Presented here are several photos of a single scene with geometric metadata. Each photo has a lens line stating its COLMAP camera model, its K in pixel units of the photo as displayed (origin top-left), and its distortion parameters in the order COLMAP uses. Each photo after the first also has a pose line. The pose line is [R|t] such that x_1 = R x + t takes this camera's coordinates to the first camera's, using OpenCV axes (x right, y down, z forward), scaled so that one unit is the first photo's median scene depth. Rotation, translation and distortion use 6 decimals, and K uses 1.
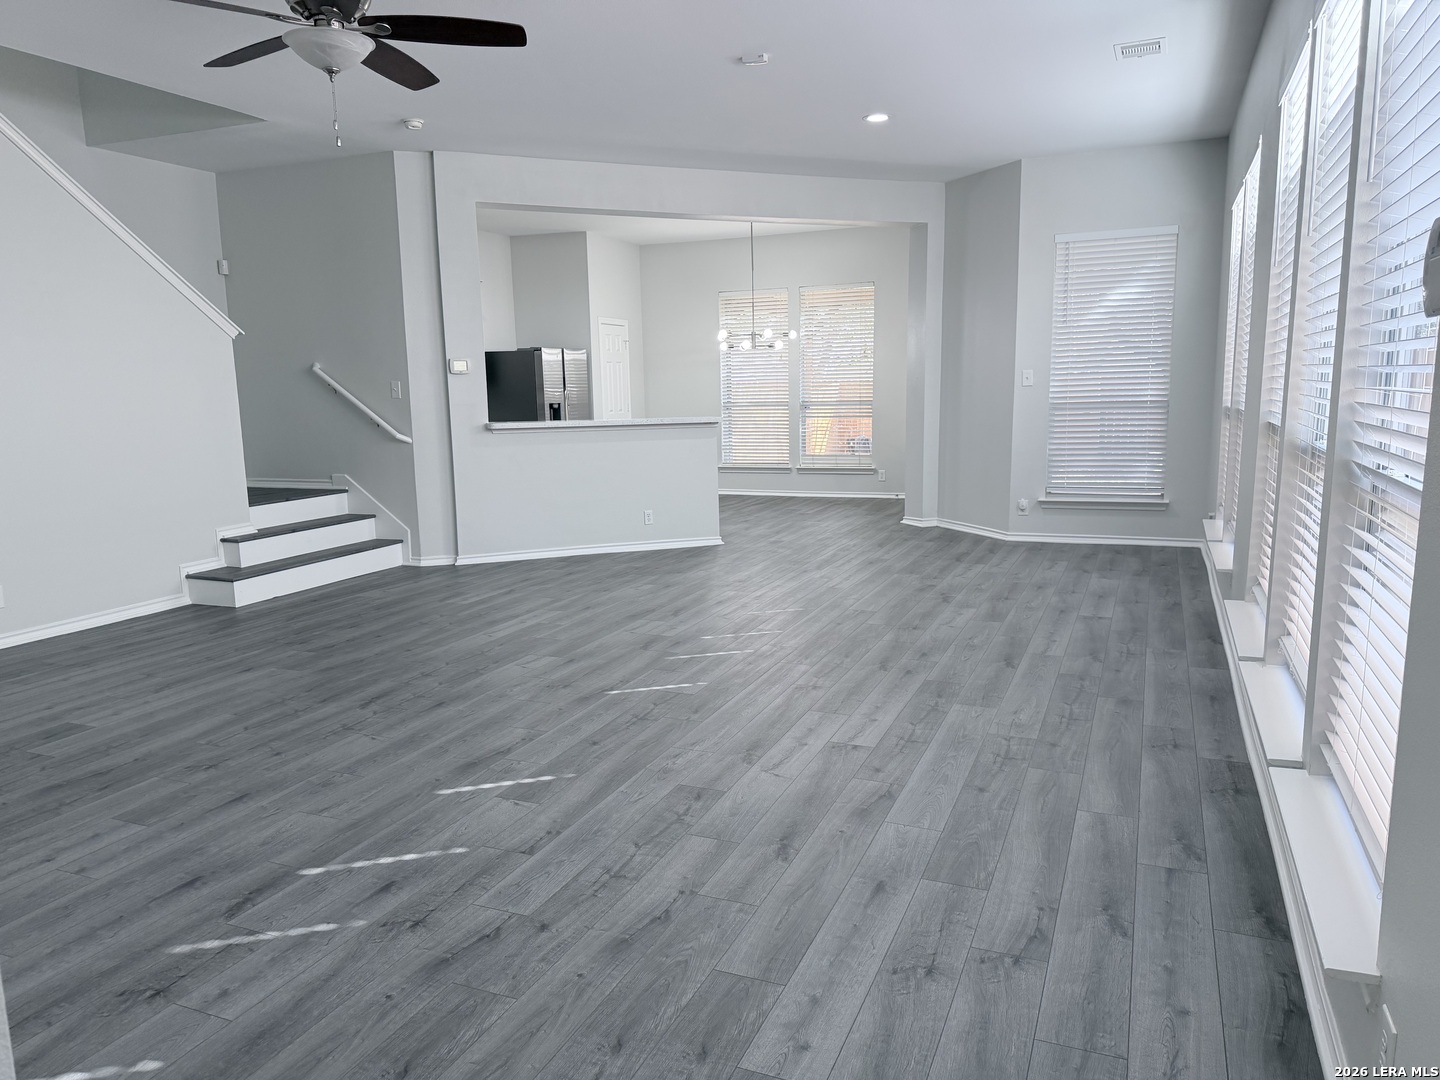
lens RADIAL K [[1014.5, 0, 723.8], [0, 1014.5, 542.9], [0, 0, 1]] dist [0.058543, -0.064586]
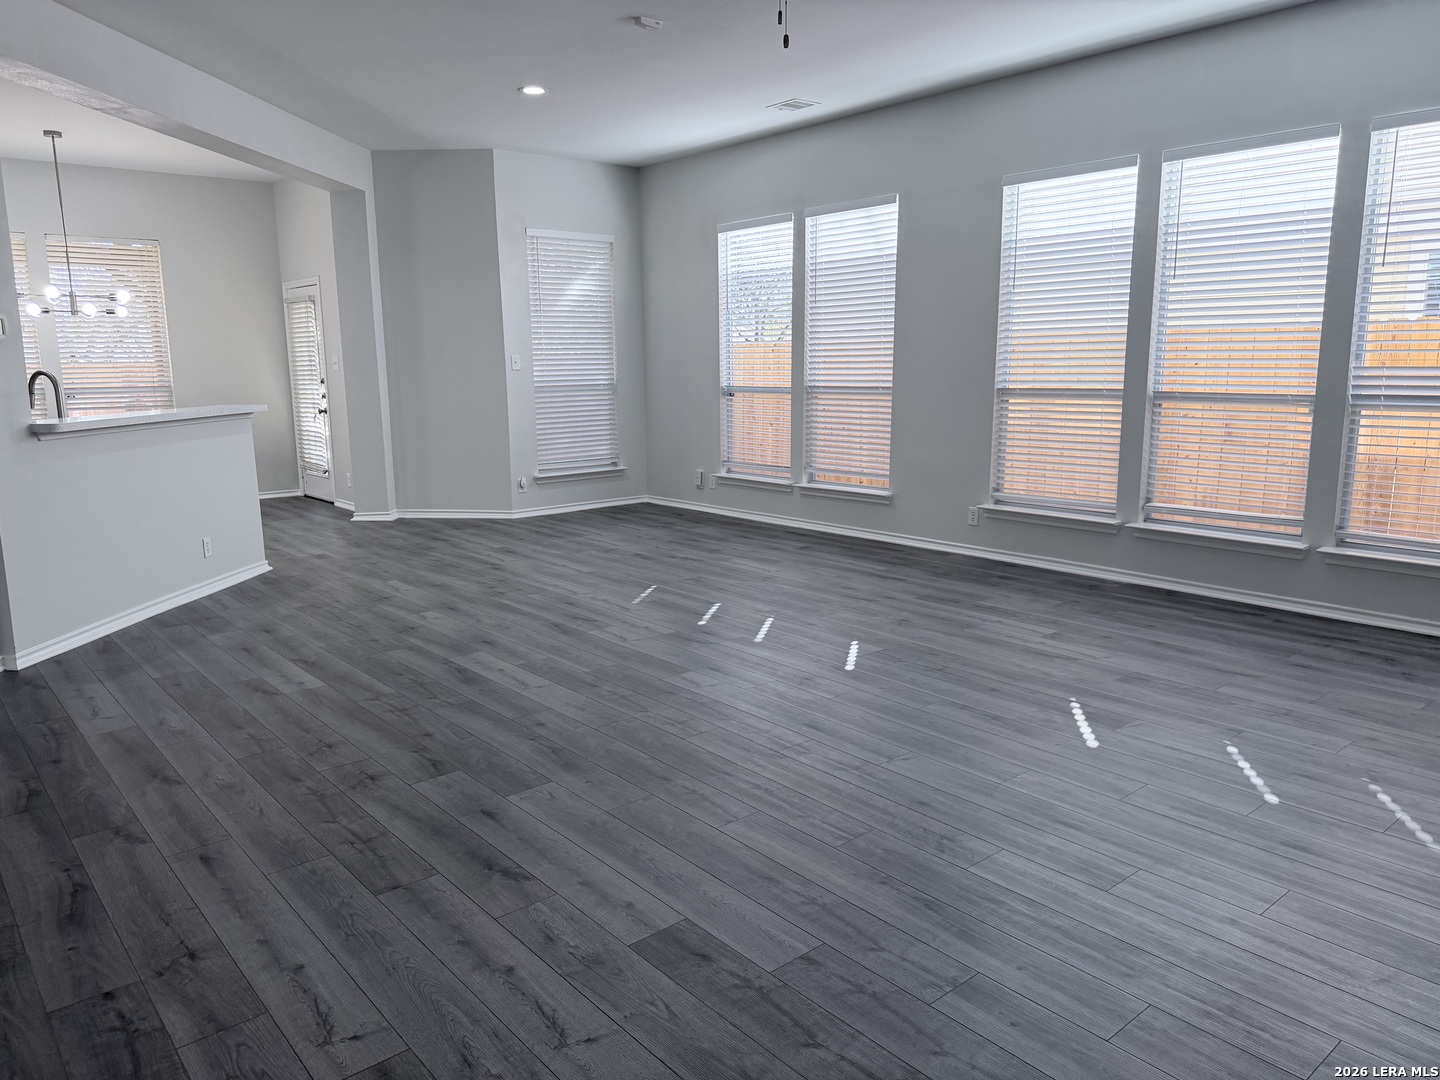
lens RADIAL K [[1014.5, 0, 680.5], [0, 1014.5, 565.9], [0, 0, 1]] dist [0.058543, -0.064586]
pose [[0.449159, -0.163358, 0.878391, -1.123648], [0.137405, 0.984077, 0.112752, -0.095269], [-0.882823, 0.070052, 0.464453, 0.718790]]
